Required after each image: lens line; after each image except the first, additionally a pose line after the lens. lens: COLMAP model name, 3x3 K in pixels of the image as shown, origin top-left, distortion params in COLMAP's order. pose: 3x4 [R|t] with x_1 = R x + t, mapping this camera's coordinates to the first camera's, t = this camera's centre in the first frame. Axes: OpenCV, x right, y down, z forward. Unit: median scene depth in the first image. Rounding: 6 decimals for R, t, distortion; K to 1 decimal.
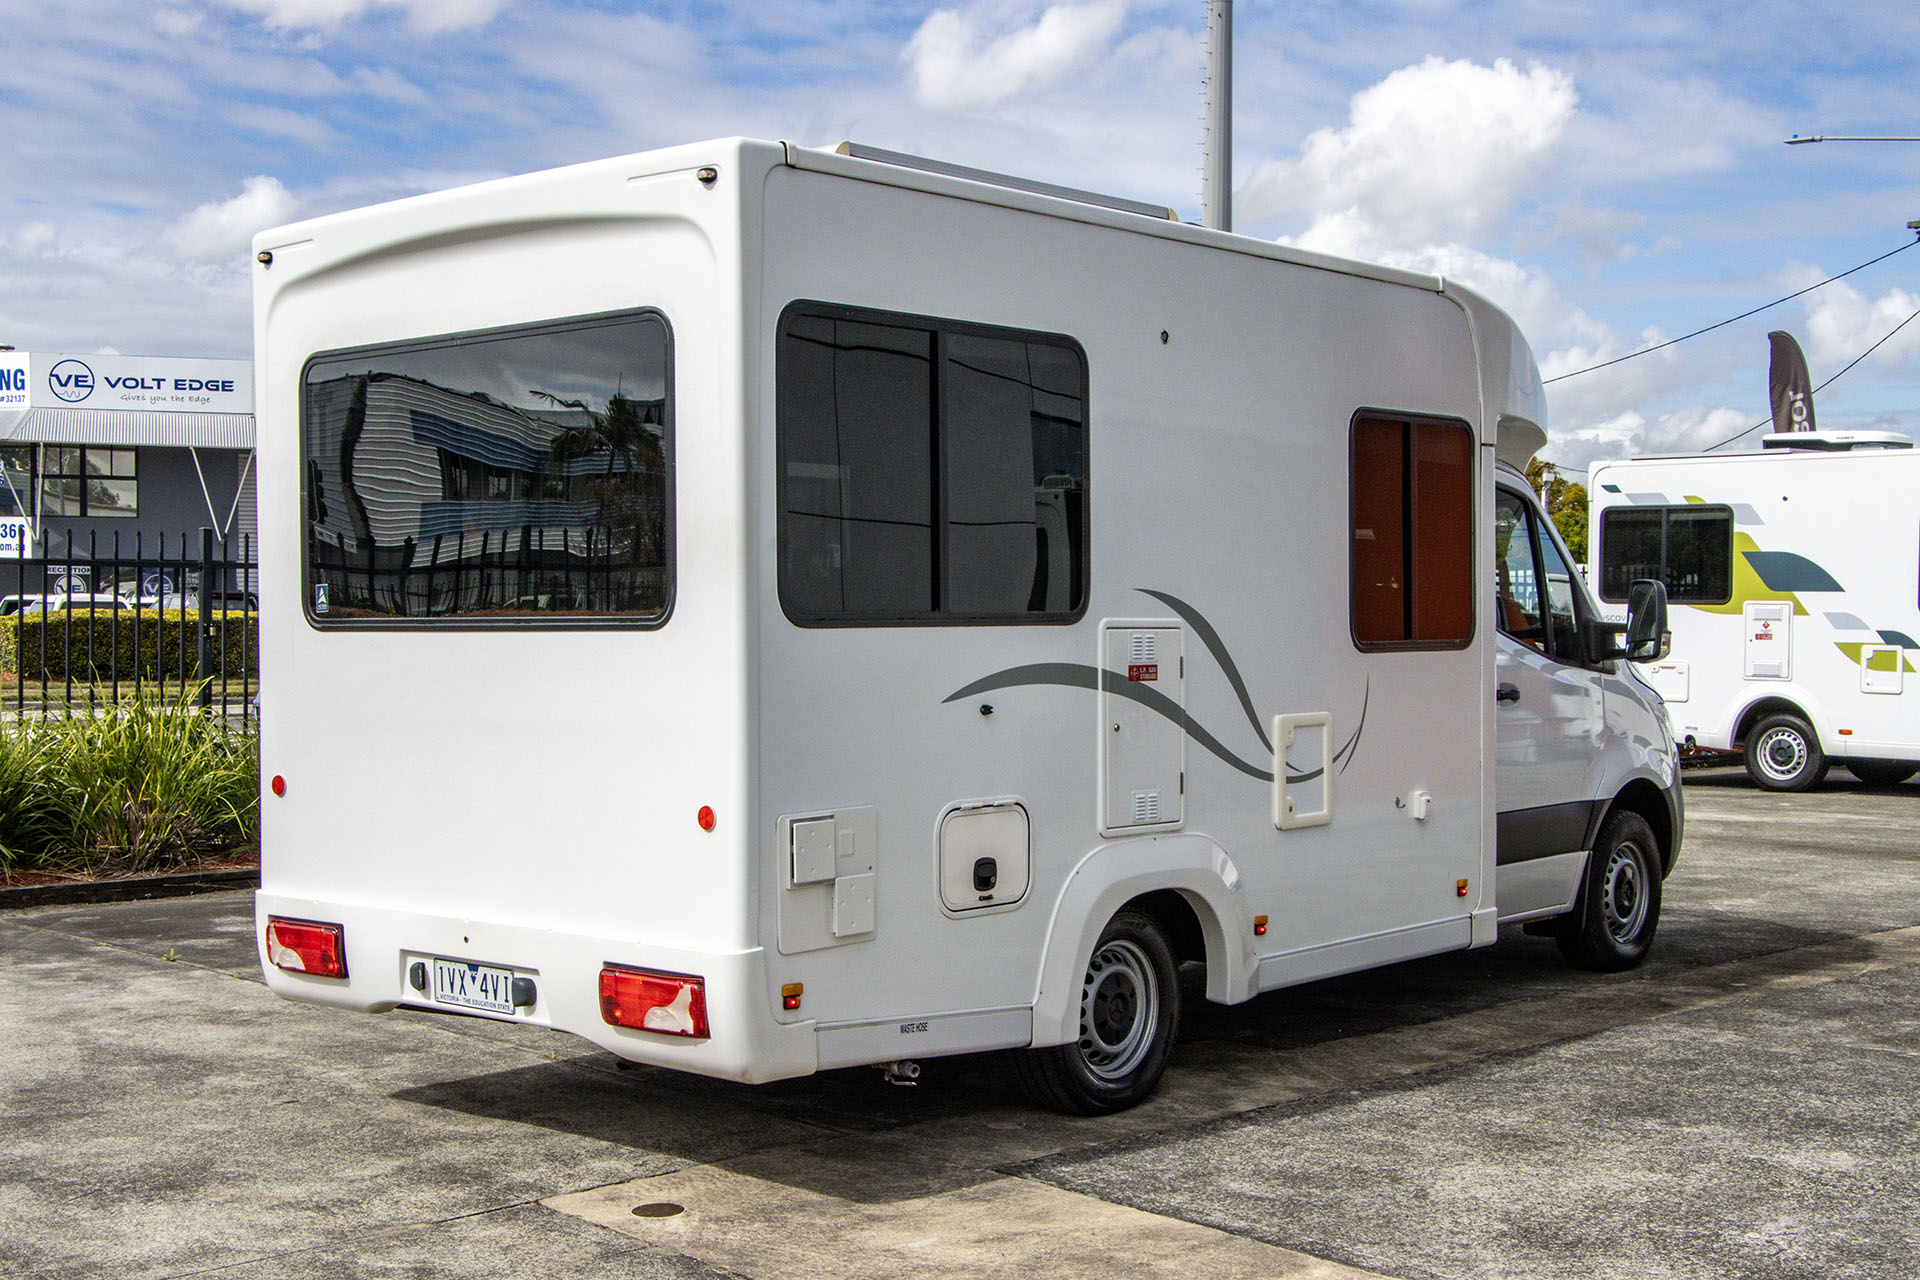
lens RADIAL K [[2352.0, 0, 960.0], [0, 2352.0, 640.0], [0, 0, 1]] dist [-0.017138, 0.538816]
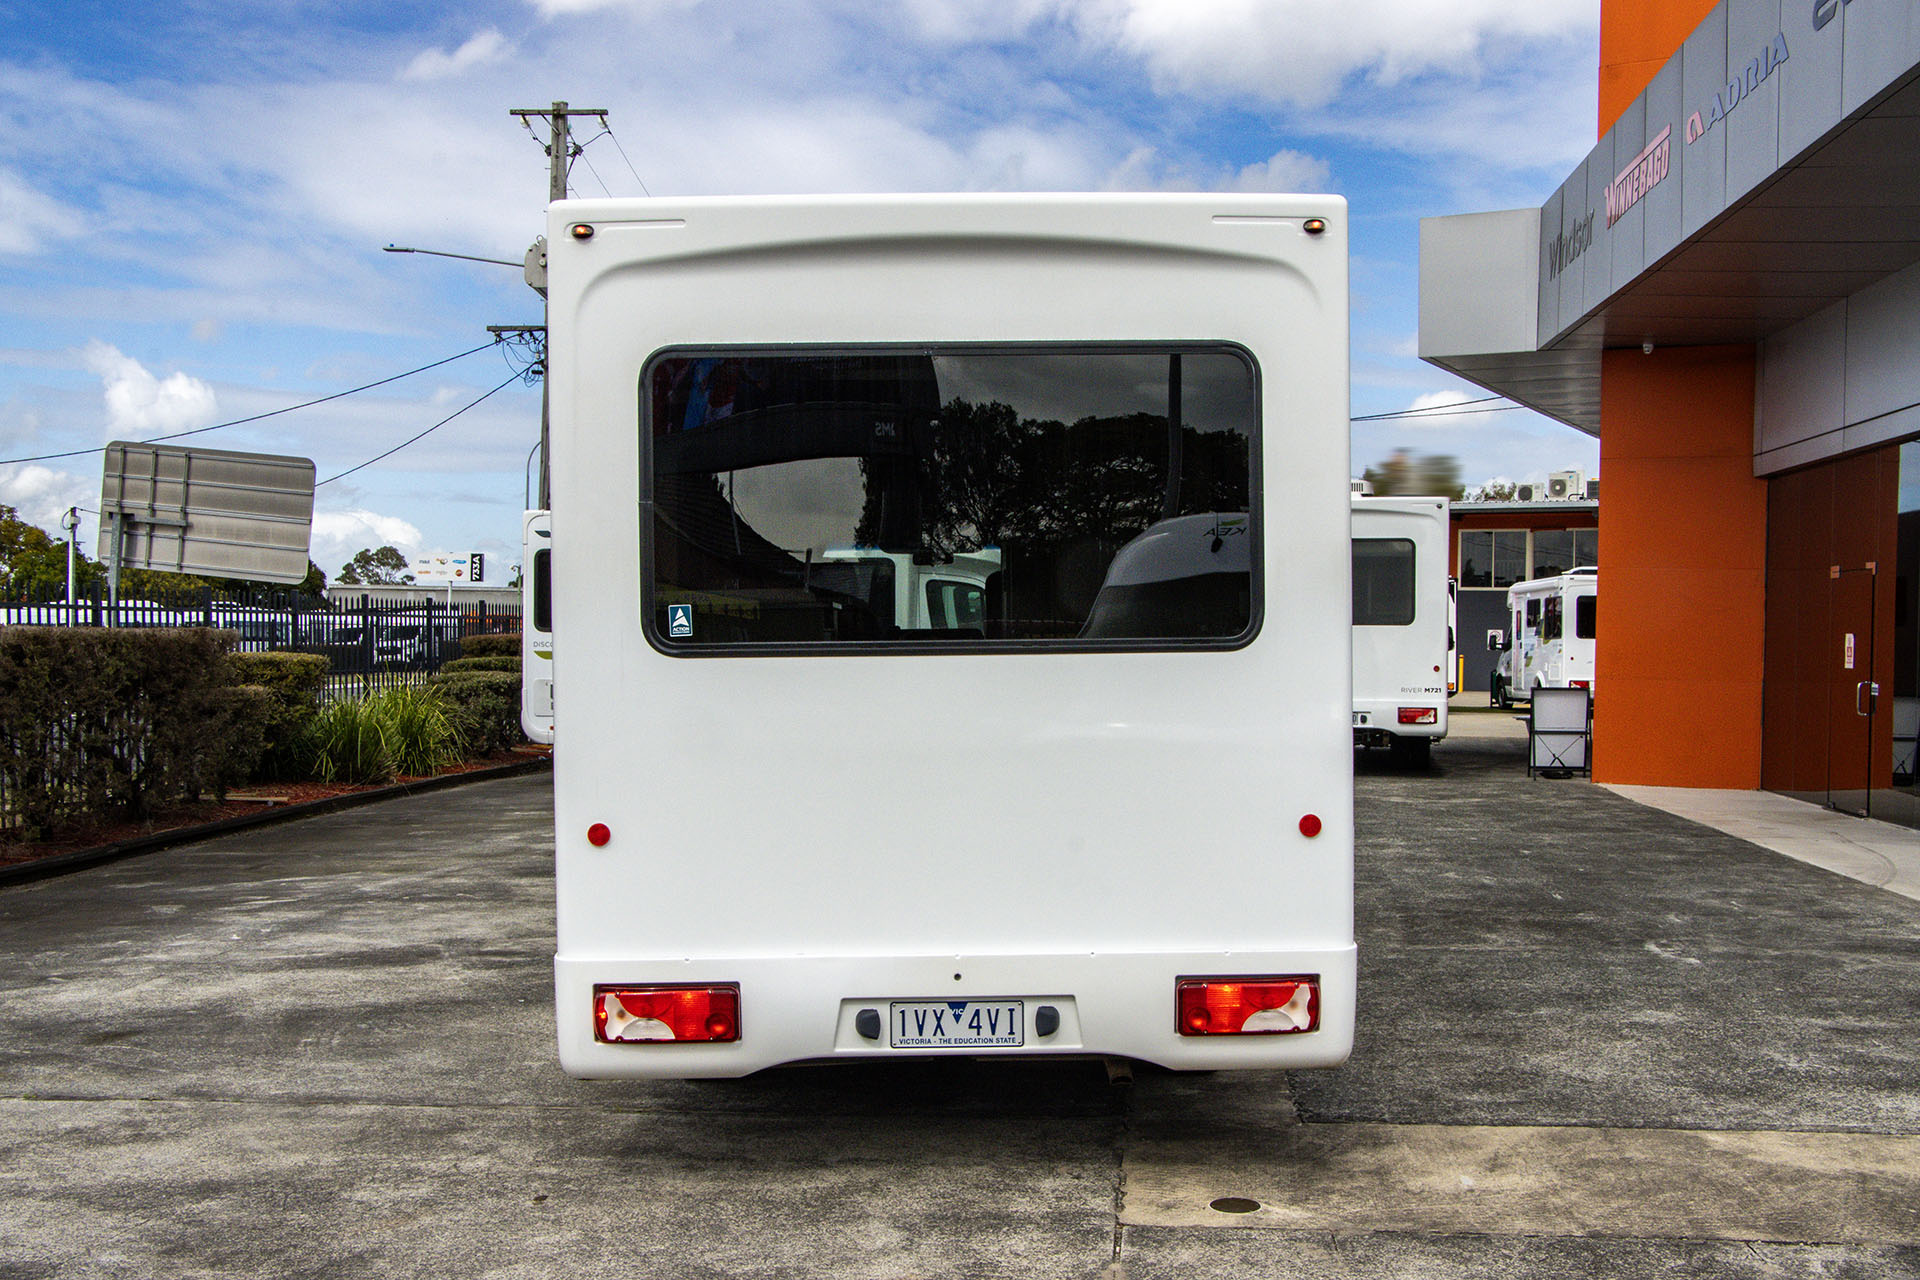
lens RADIAL K [[1992.1, 0, 960.0], [0, 1992.1, 640.0], [0, 0, 1]] dist [-0.073042, 0.143682]
pose [[0.731889, -0.006857, 0.681389, -0.996789], [0.014260, 0.999885, -0.005254, -0.007169], [-0.681274, 0.013562, 0.731902, 0.532658]]
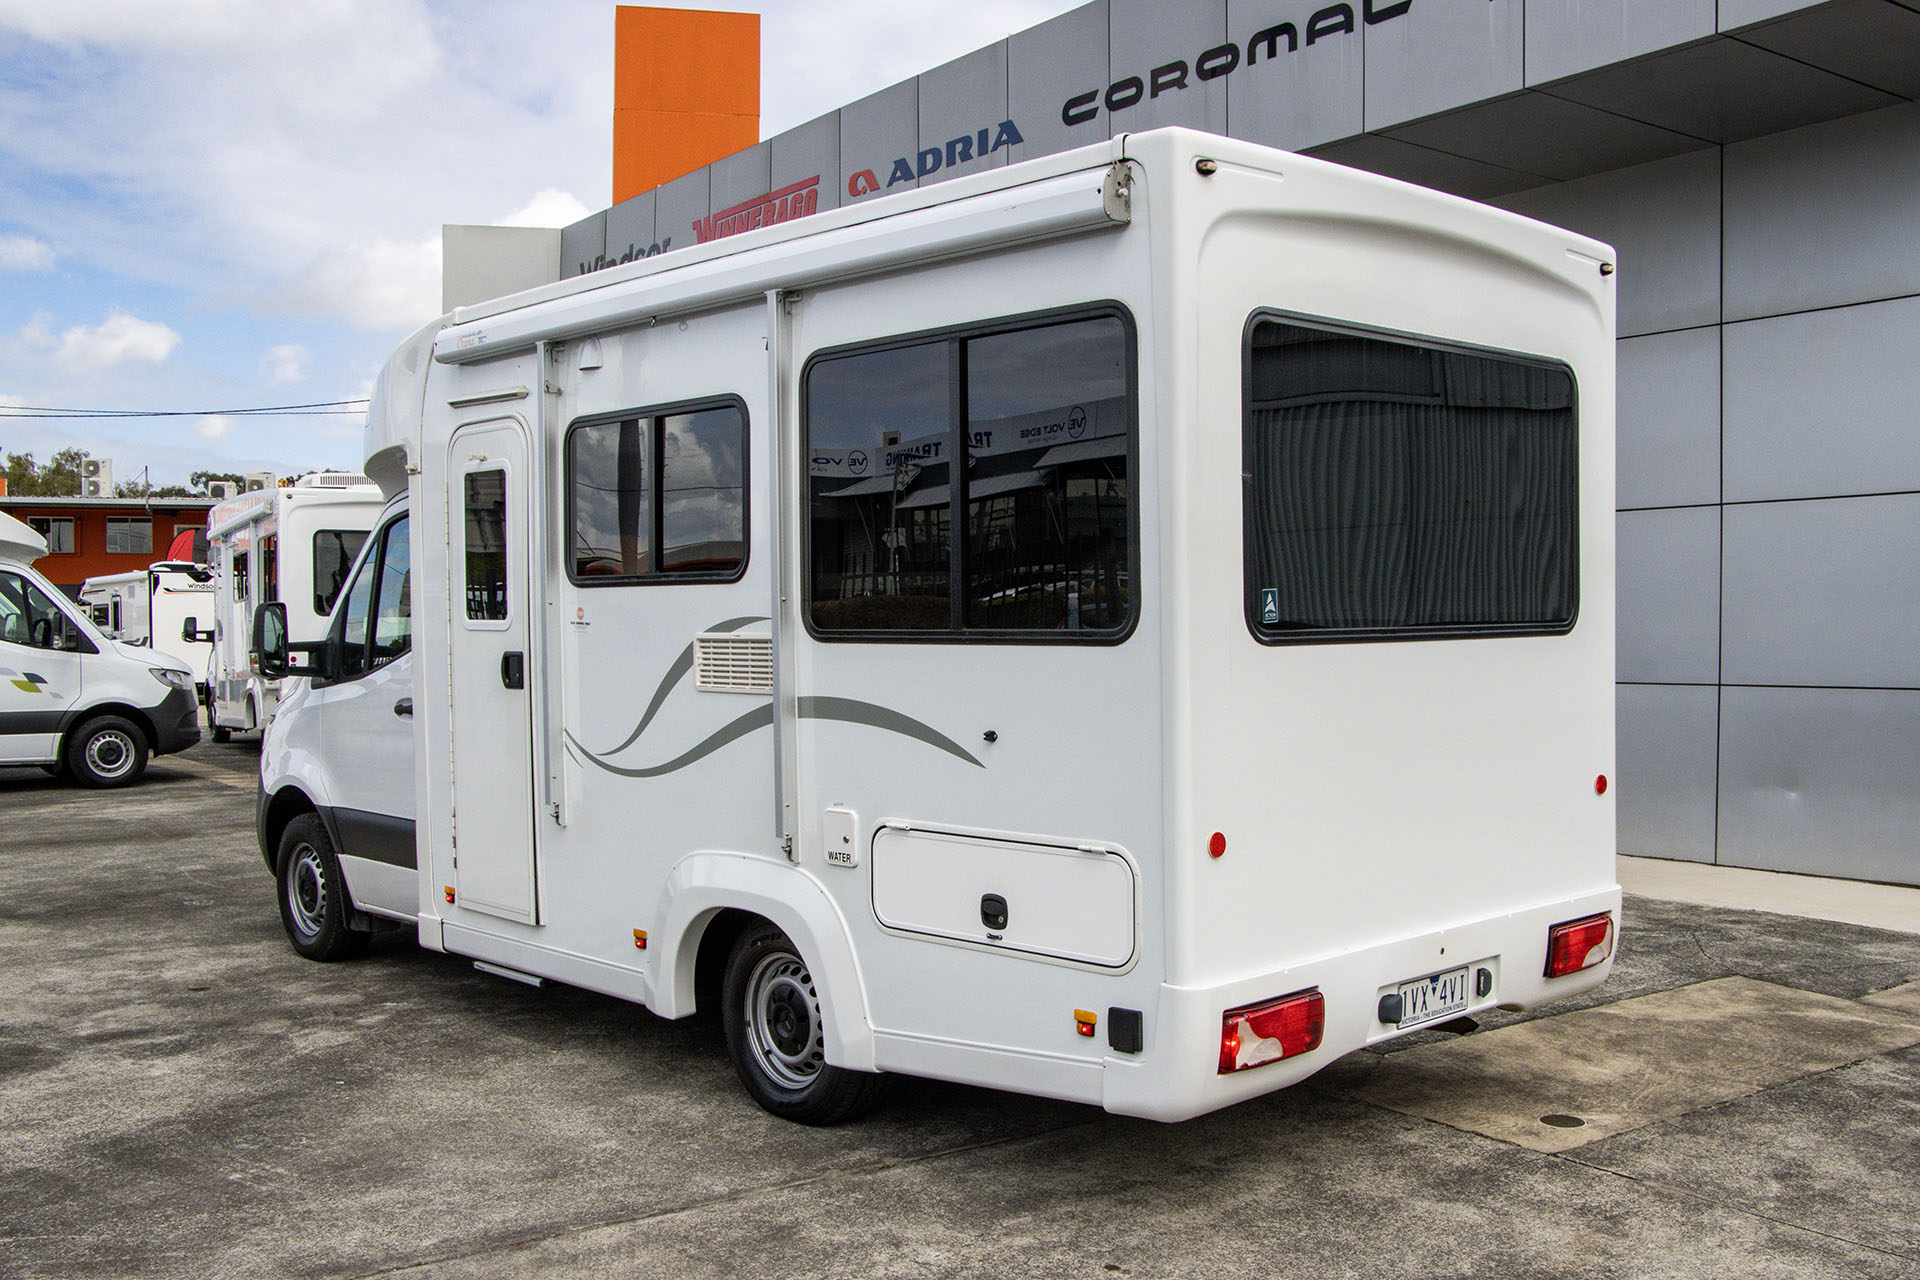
lens RADIAL K [[1836.0, 0, 960.0], [0, 1836.0, 640.0], [0, 0, 1]] dist [-0.147212, 0.198731]
pose [[0.096428, -0.014256, 0.995238, -1.294816], [0.020258, 0.999718, 0.012357, -0.022363], [-0.995134, 0.018970, 0.096689, 1.478219]]
